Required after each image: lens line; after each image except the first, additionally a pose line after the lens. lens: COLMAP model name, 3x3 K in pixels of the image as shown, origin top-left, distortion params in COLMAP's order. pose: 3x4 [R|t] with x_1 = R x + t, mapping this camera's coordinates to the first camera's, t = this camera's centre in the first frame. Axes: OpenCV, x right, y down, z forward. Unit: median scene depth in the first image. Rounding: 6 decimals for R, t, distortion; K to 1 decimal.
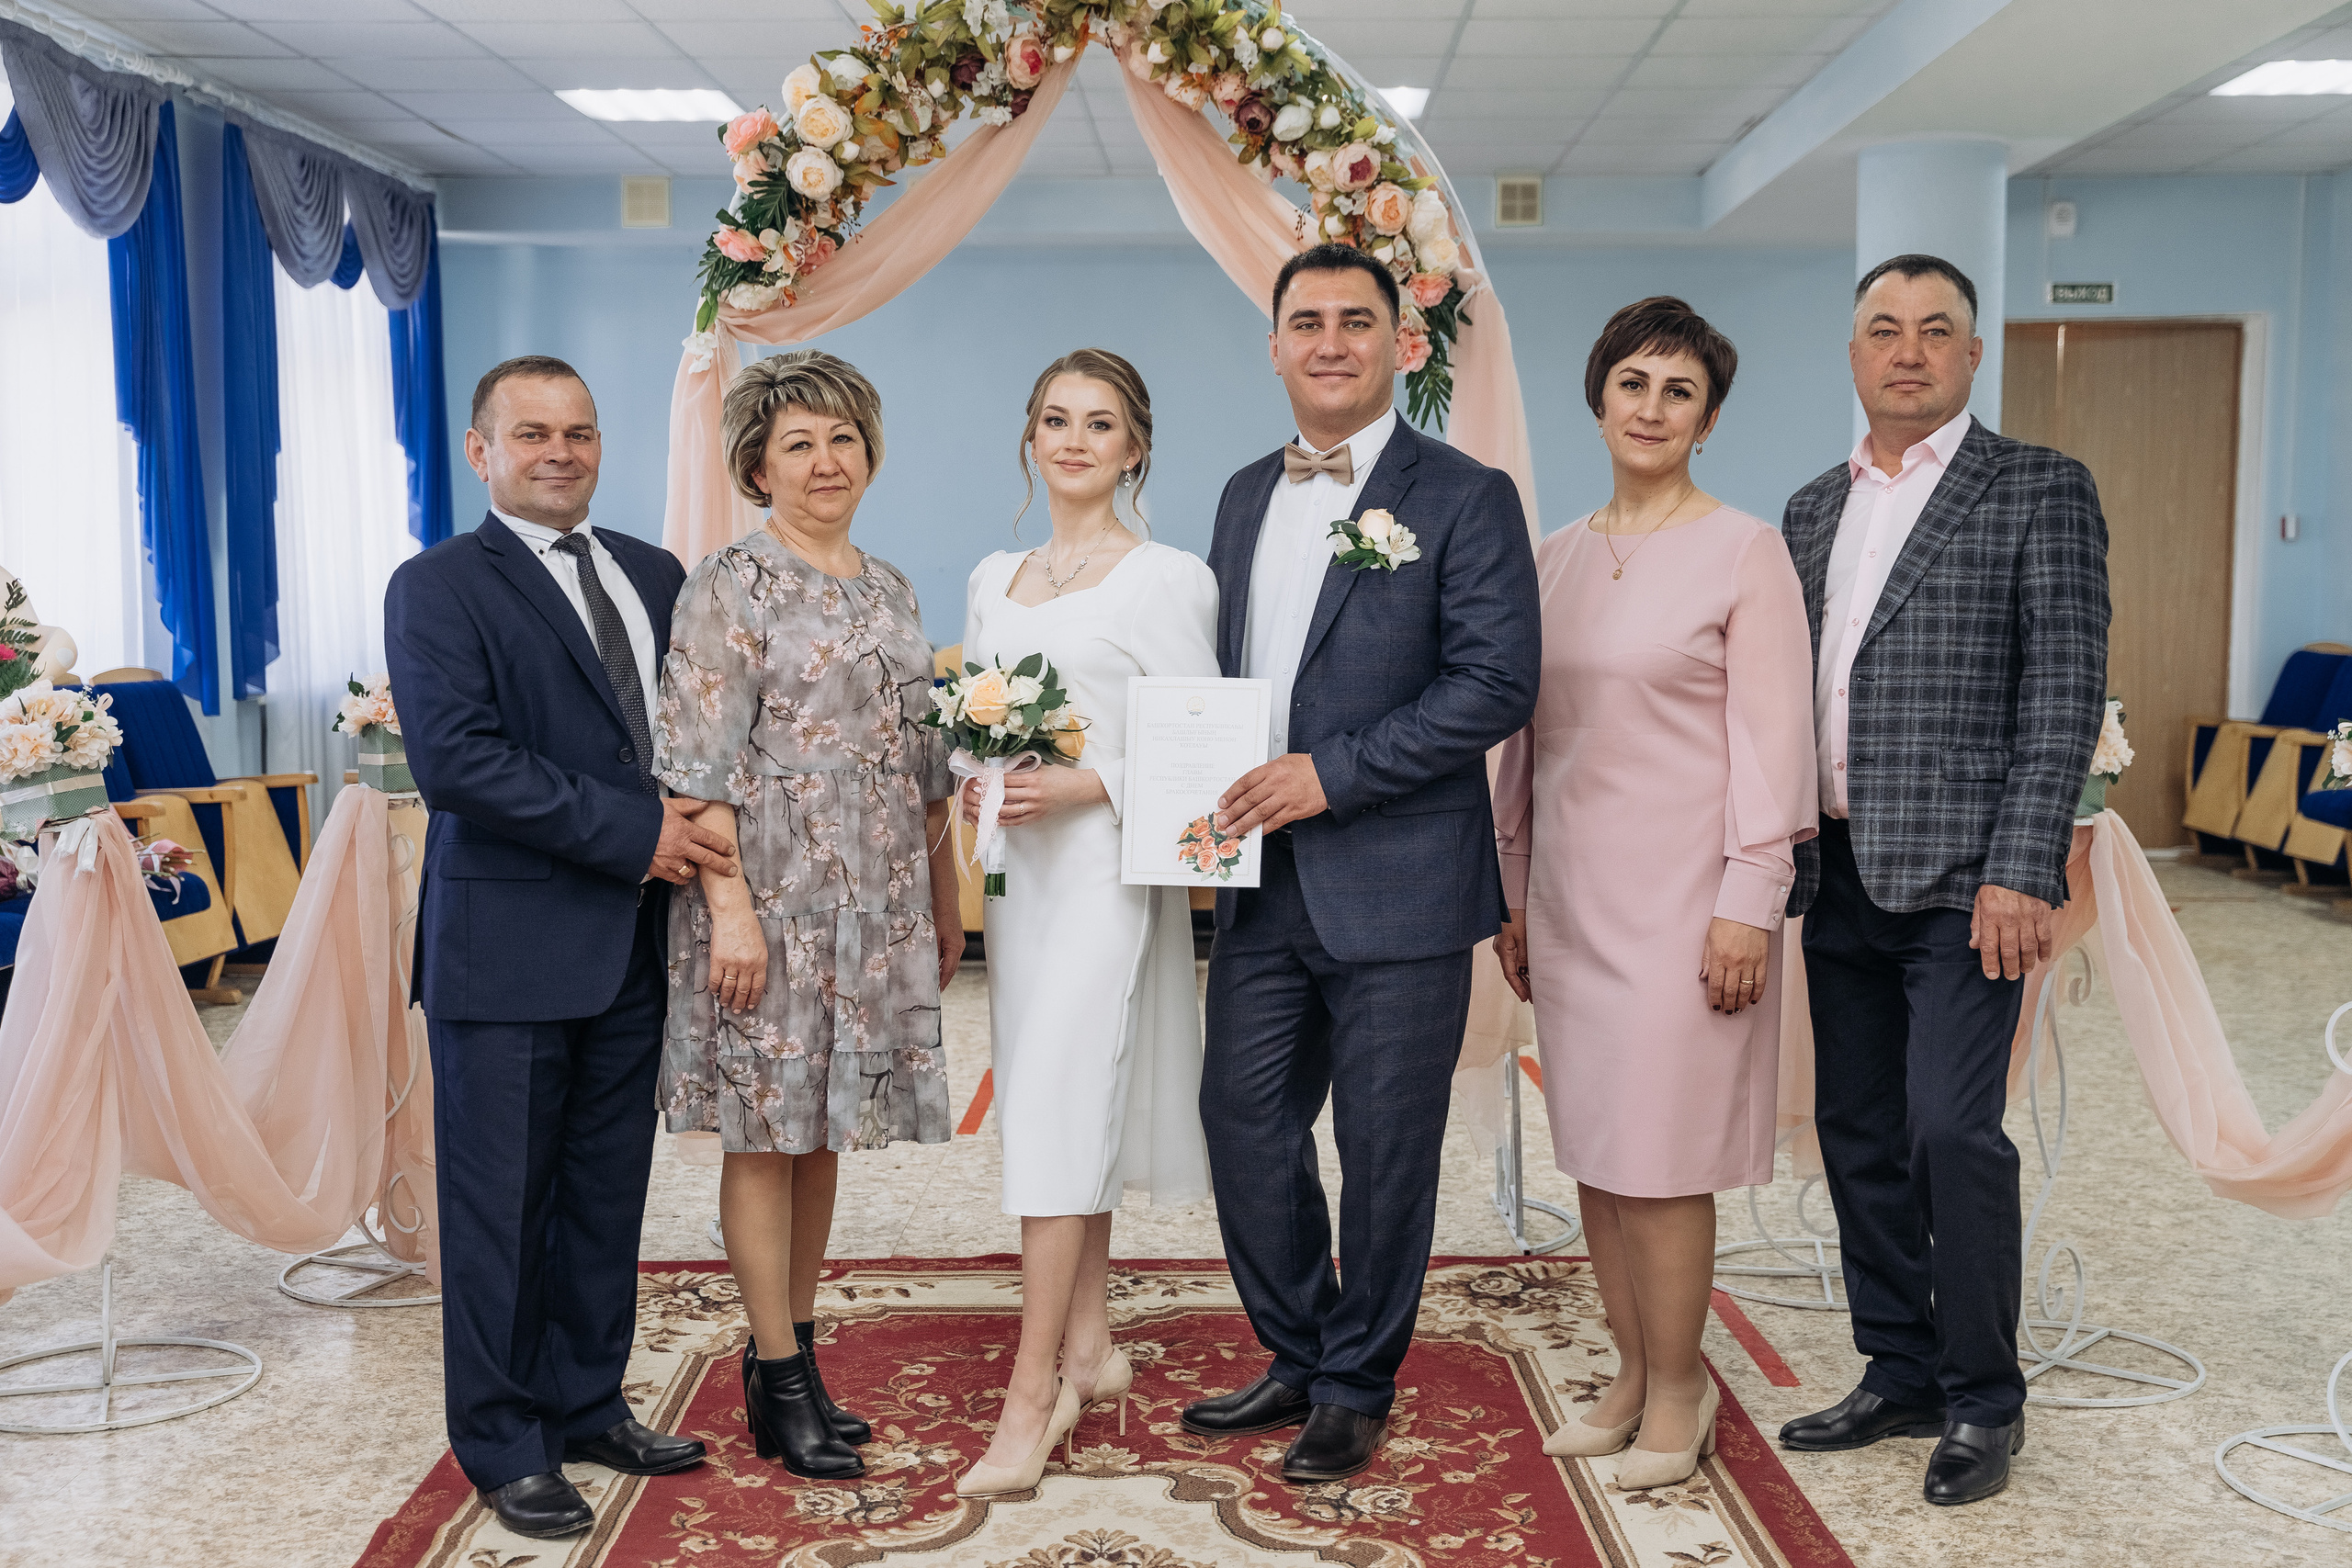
lens RADIAL K [[2706.8, 0, 1197.8], [0, 2706.8, 794.9], [0, 0, 1]] dist [0.031864, 0.000000]
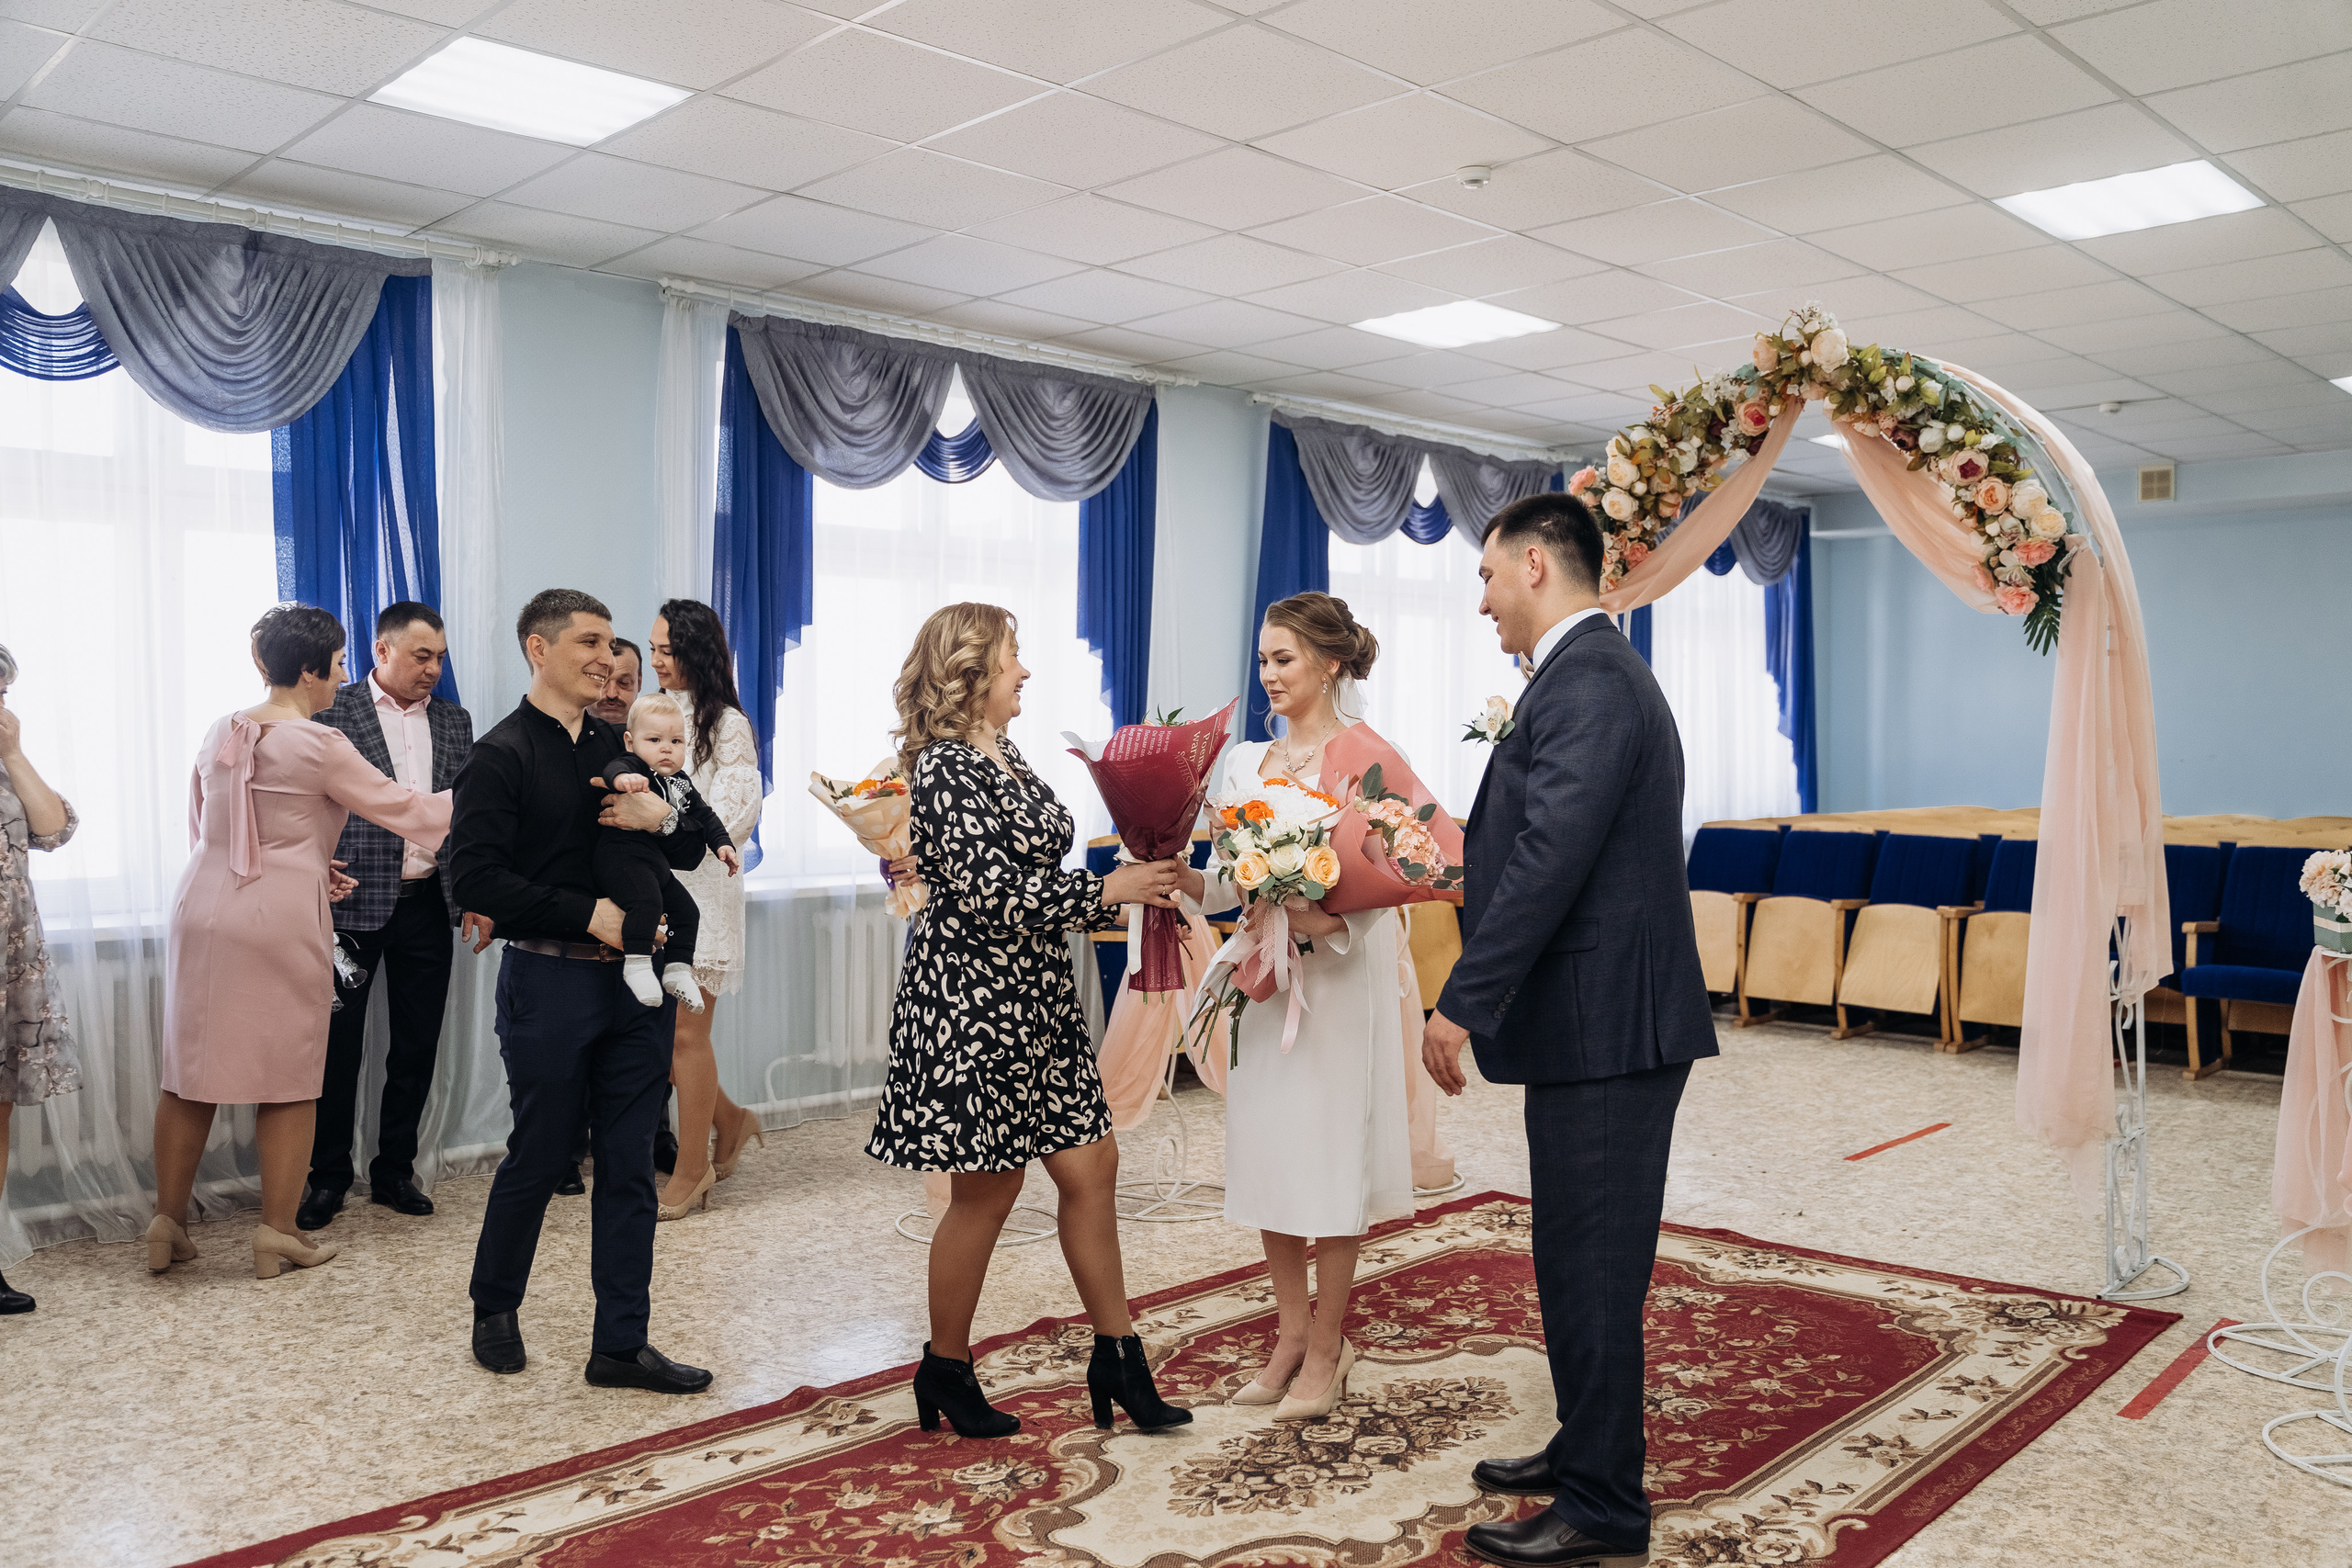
lens RADIAL K [[1902.2, 0, 1202.8], [0, 1902.2, 767.6], [0, 0, 1]] dist [-0.112100, 0.078684]
pose [[0.725503, 0.009861, -0.688149, 0.422301], [-0.062364, 0.996726, -0.051466, -0.008946], [0.685388, 0.080255, 0.723742, 0.068857]]
